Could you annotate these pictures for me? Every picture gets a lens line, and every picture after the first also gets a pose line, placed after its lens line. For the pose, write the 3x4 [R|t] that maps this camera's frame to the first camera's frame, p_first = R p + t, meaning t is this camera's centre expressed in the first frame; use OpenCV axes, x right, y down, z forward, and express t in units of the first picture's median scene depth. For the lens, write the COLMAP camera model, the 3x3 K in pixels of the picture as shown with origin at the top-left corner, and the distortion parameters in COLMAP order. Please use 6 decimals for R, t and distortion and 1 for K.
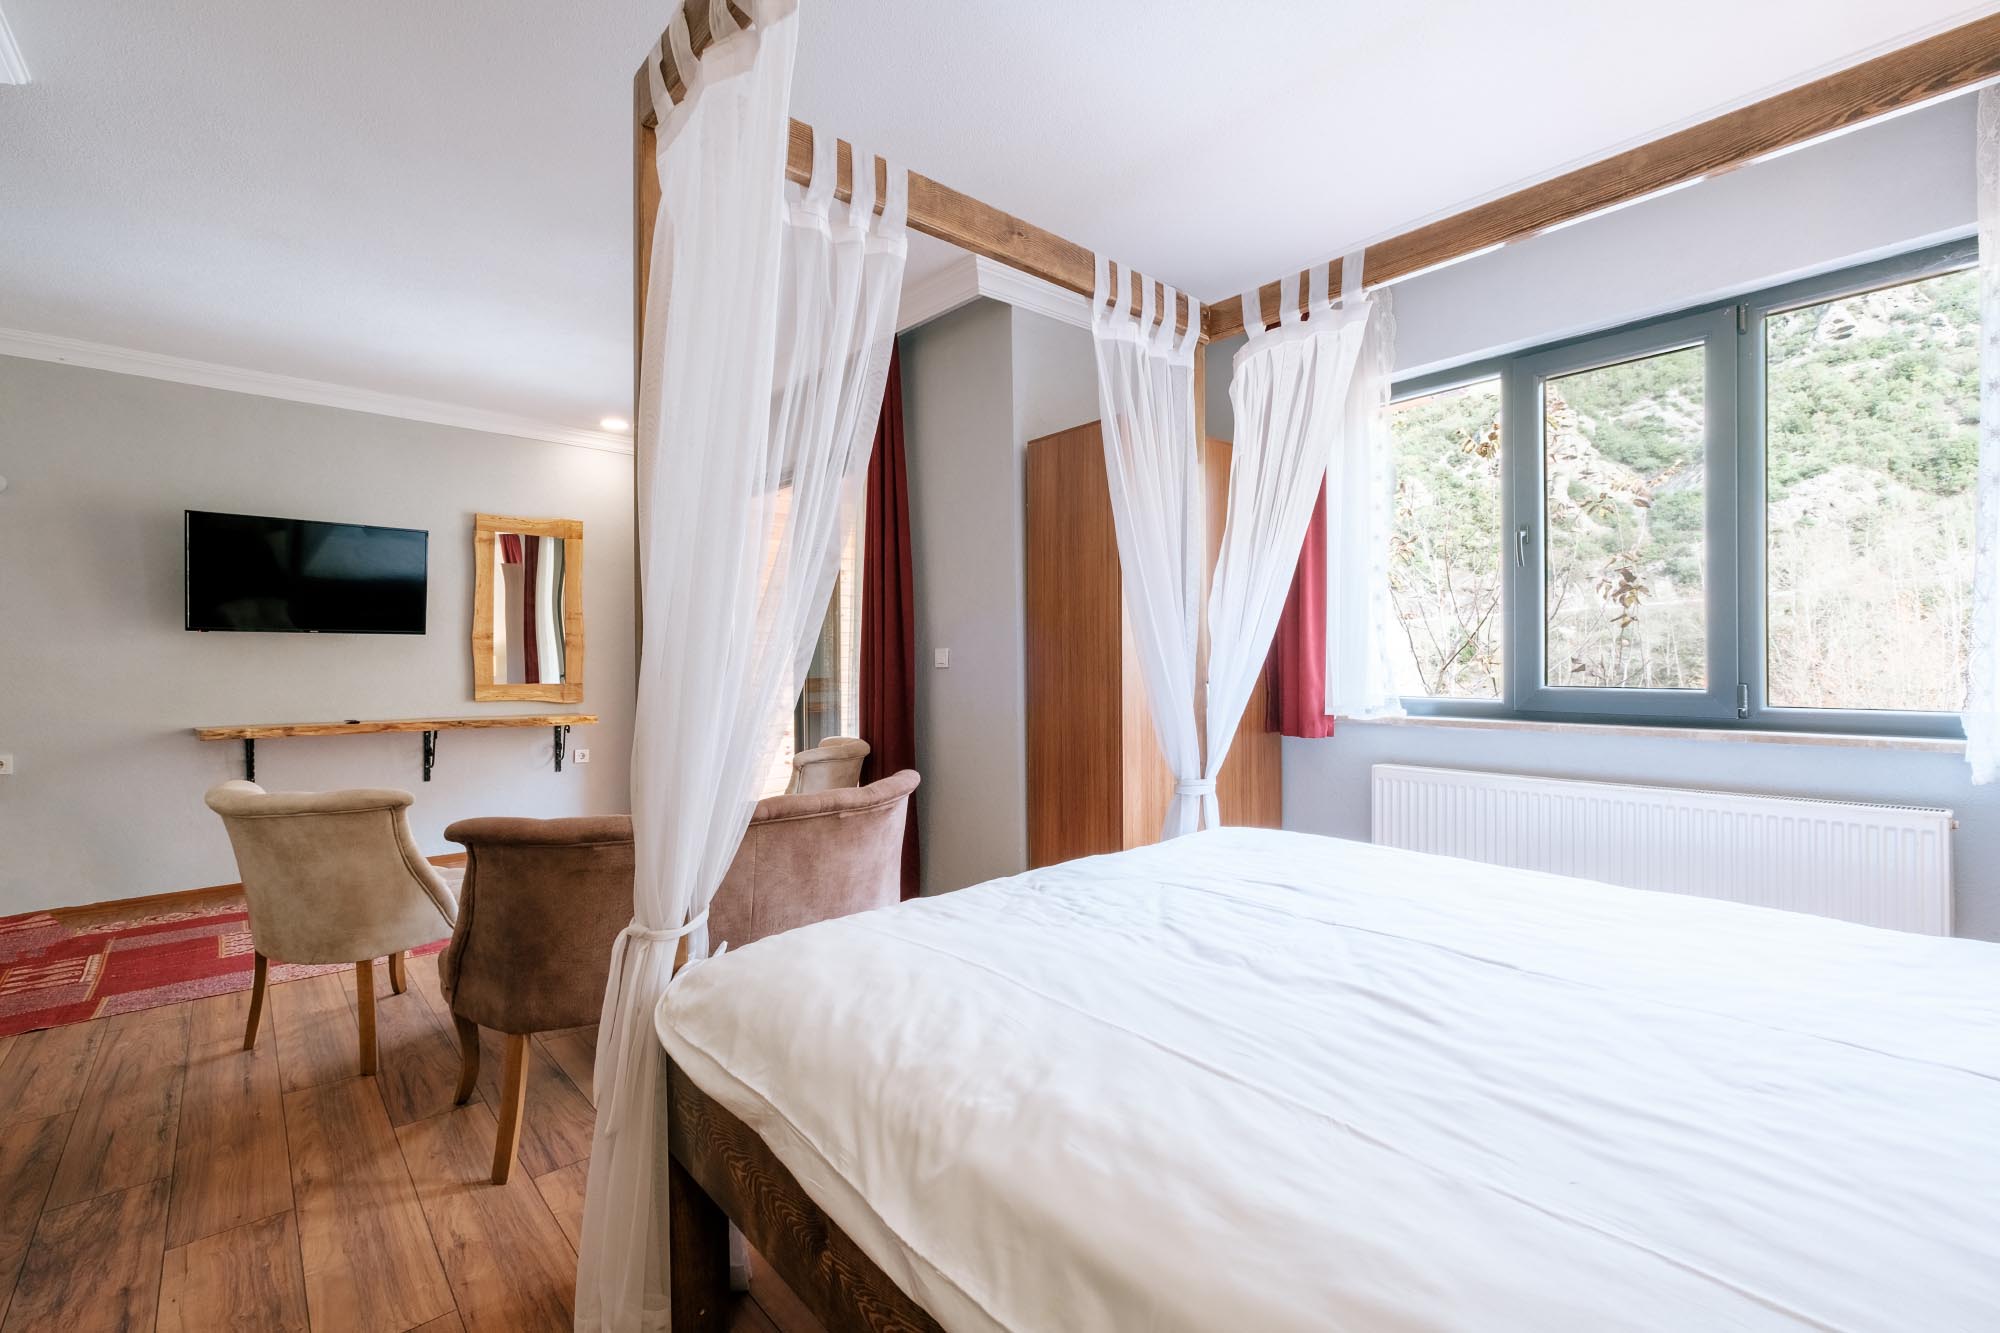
lens RADIAL K [[877.4, 0, 1008.4], [0, 877.4, 661.0], [0, 0, 1]] dist [-0.003002, -0.001202]
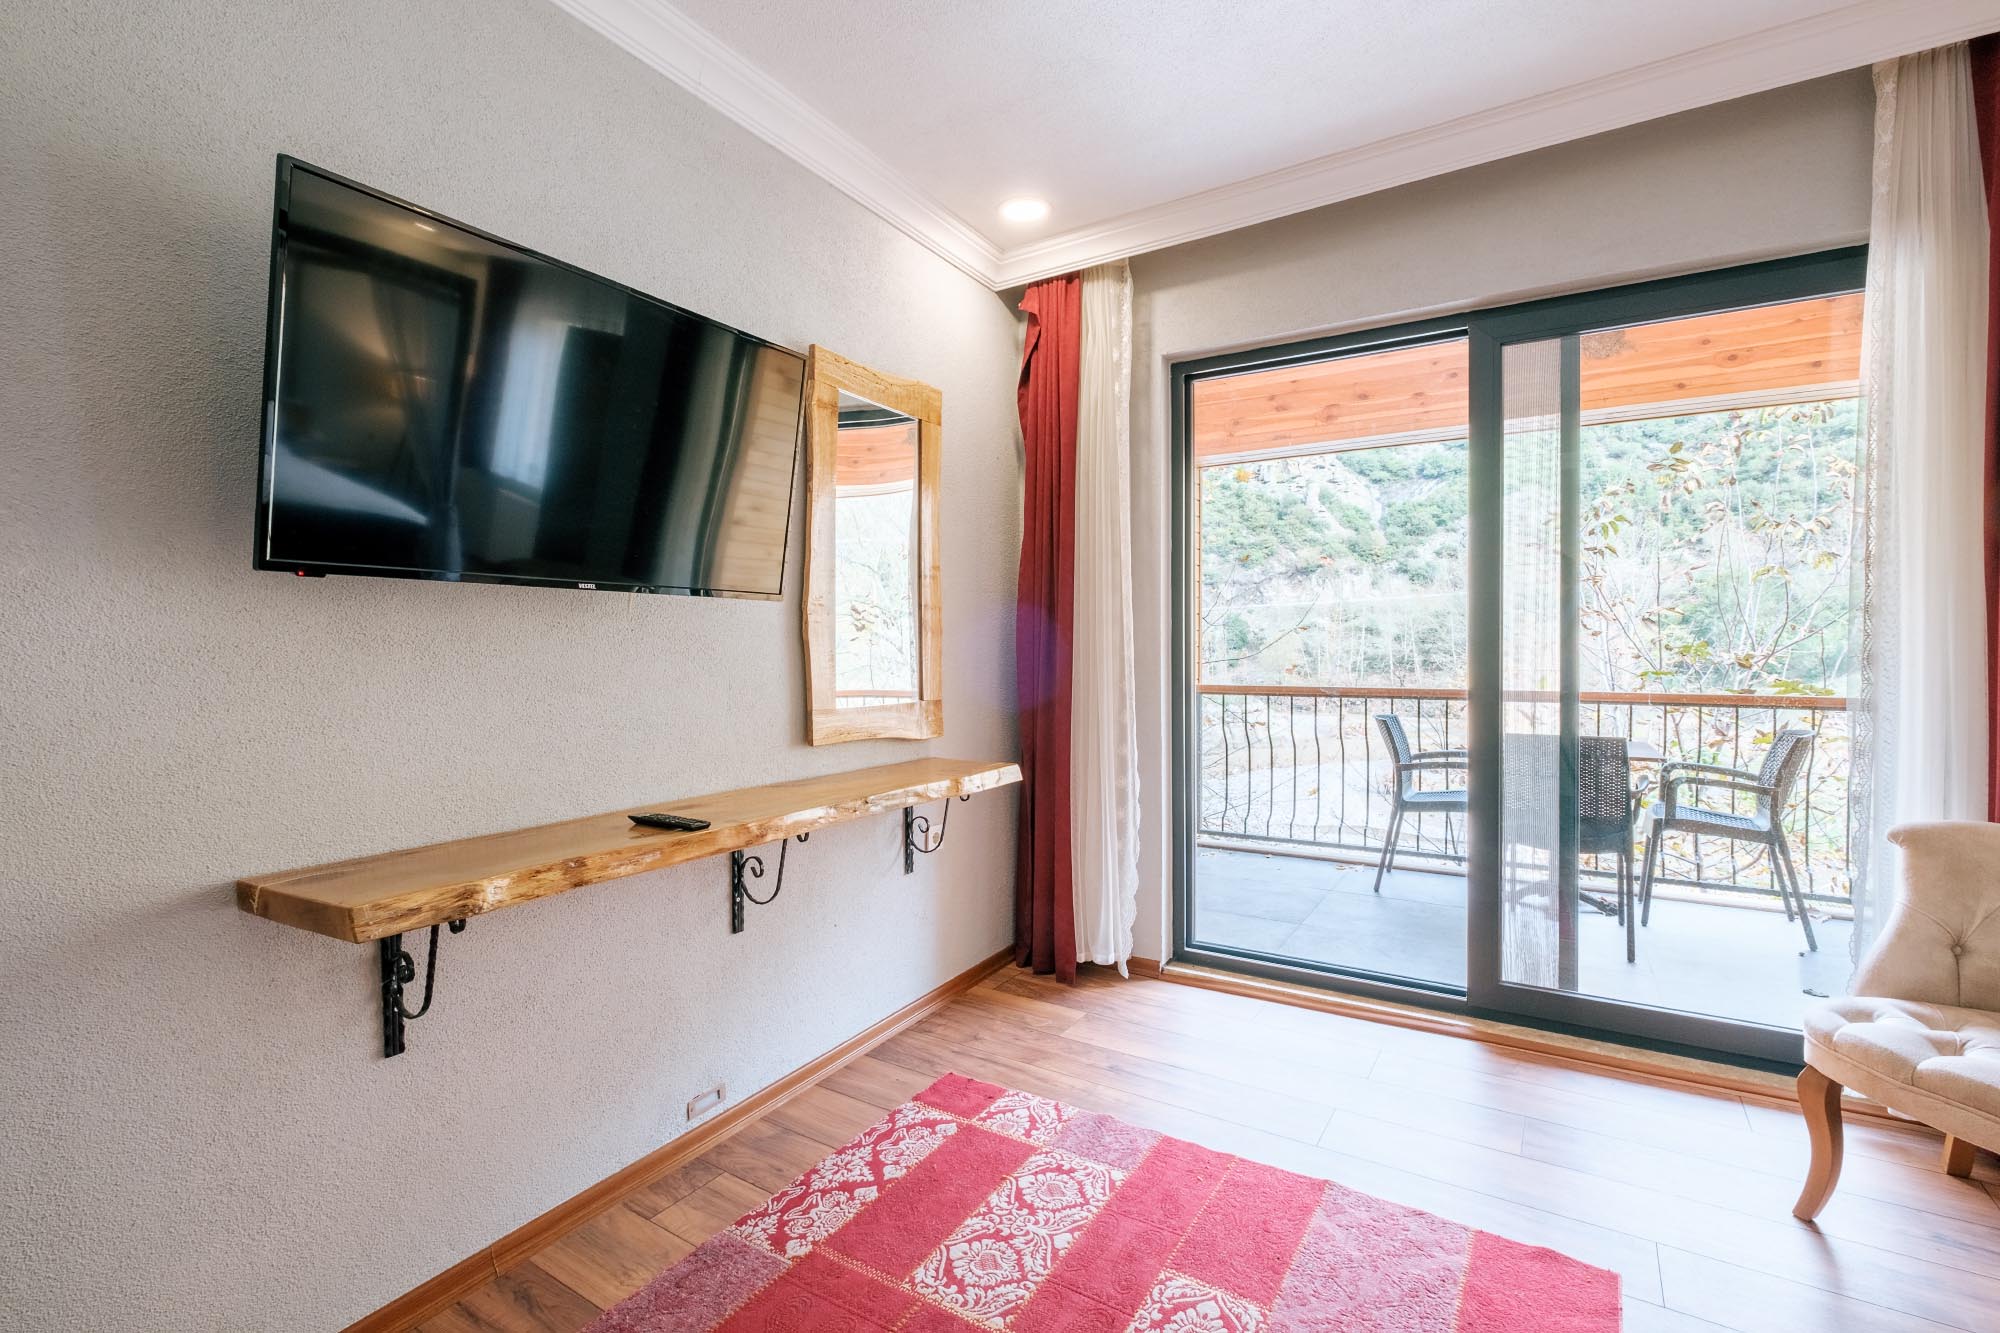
lens RADIAL K [[877.4, 0, 1036.5], [0, 877.4, 642.9], [0, 0, 1]] dist [-0.003002, -0.001202]
pose [[0.959432, 0.003398, 0.281920, -0.624205], [-0.002174, 0.999987, -0.004654, -0.007058], [-0.281932, 0.003852, 0.959427, 0.516283]]
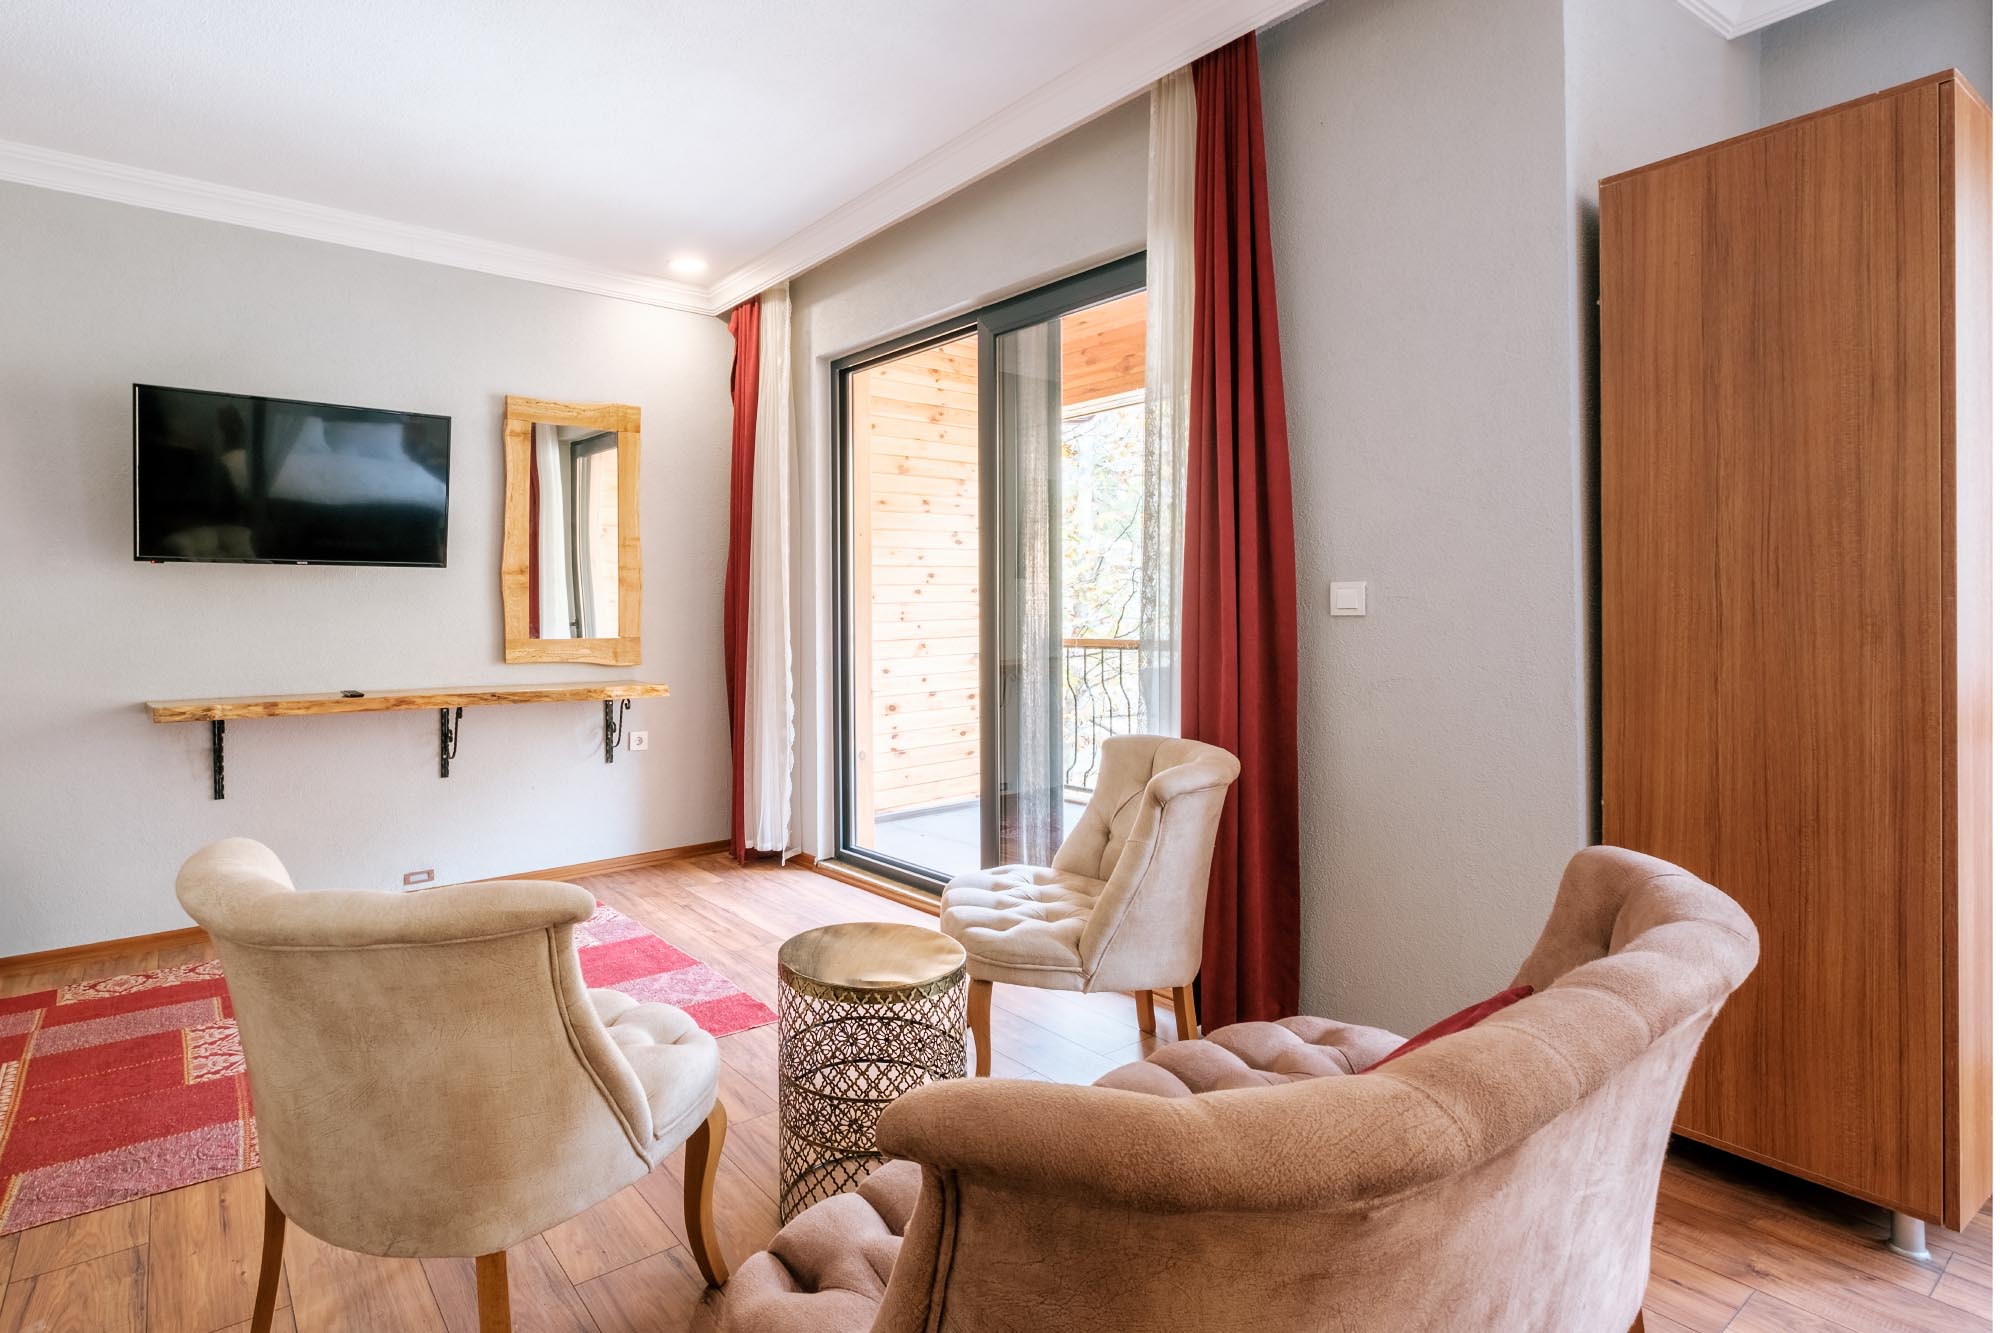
lens RADIAL K [[1013.8, 0, 855.4], [0, 1013.8, 613.4], [0, 0, 1]] dist [-0.002892, -0.003396]
pose [[0.991075, 0.001178, -0.133303, -0.222629], [-0.000630, 0.999991, 0.004151, 0.002211], [0.133307, -0.004030, 0.991067, 0.234102]]
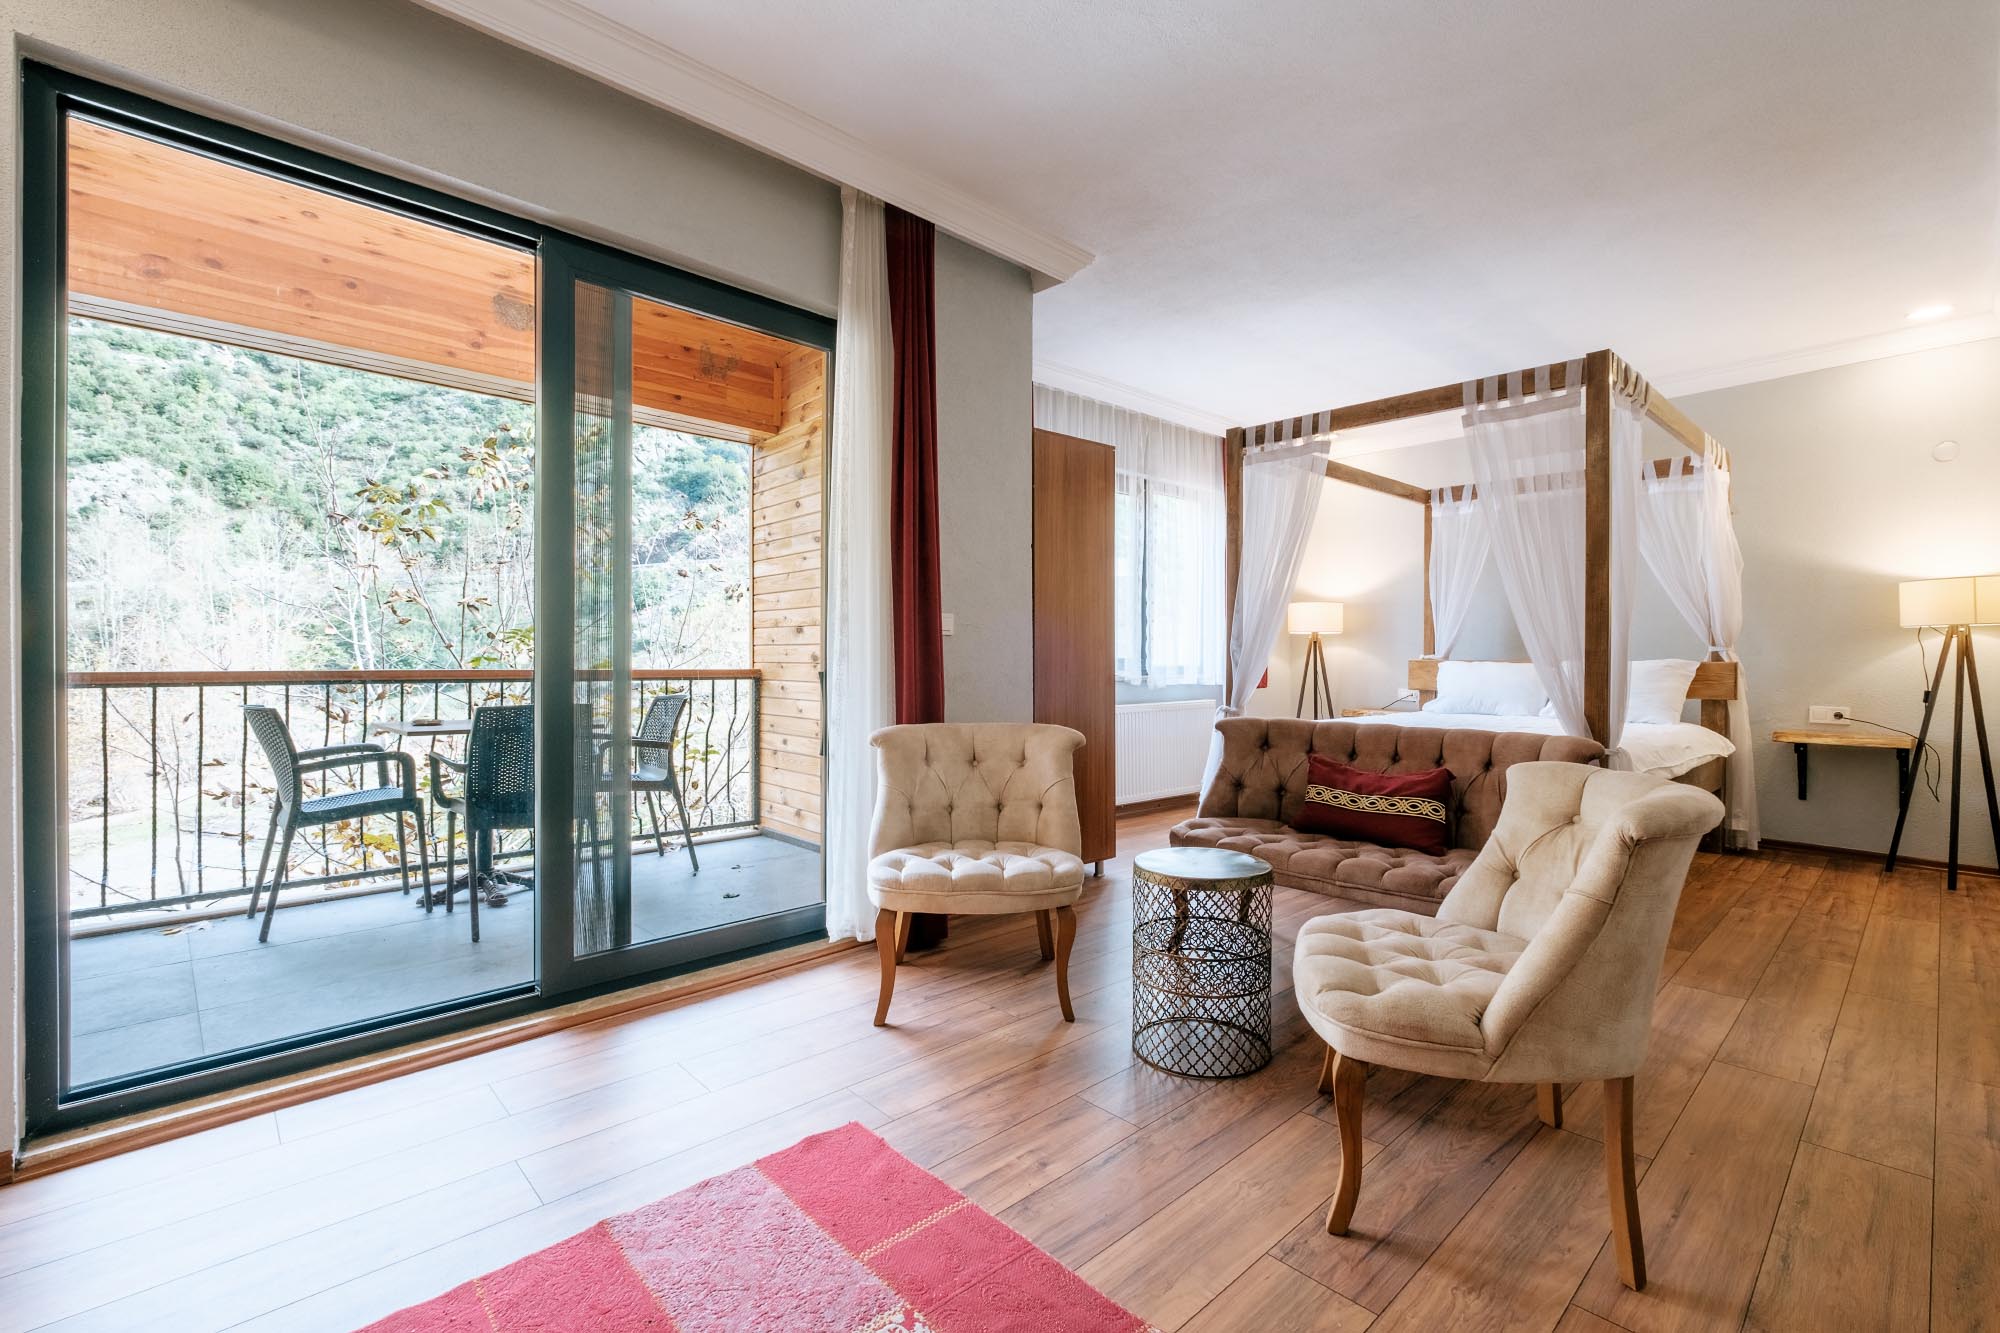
lens RADIAL K [[877.4, 0, 1014.5], [0, 877.4, 676.3], [0, 0, 1]] dist [-0.003002, -0.001202]
pose [[-0.021981, -0.014757, 0.999649, -0.702569], [-0.004048, 0.999884, 0.014671, 0.024489], [-0.999750, -0.003724, -0.022039, 0.700611]]
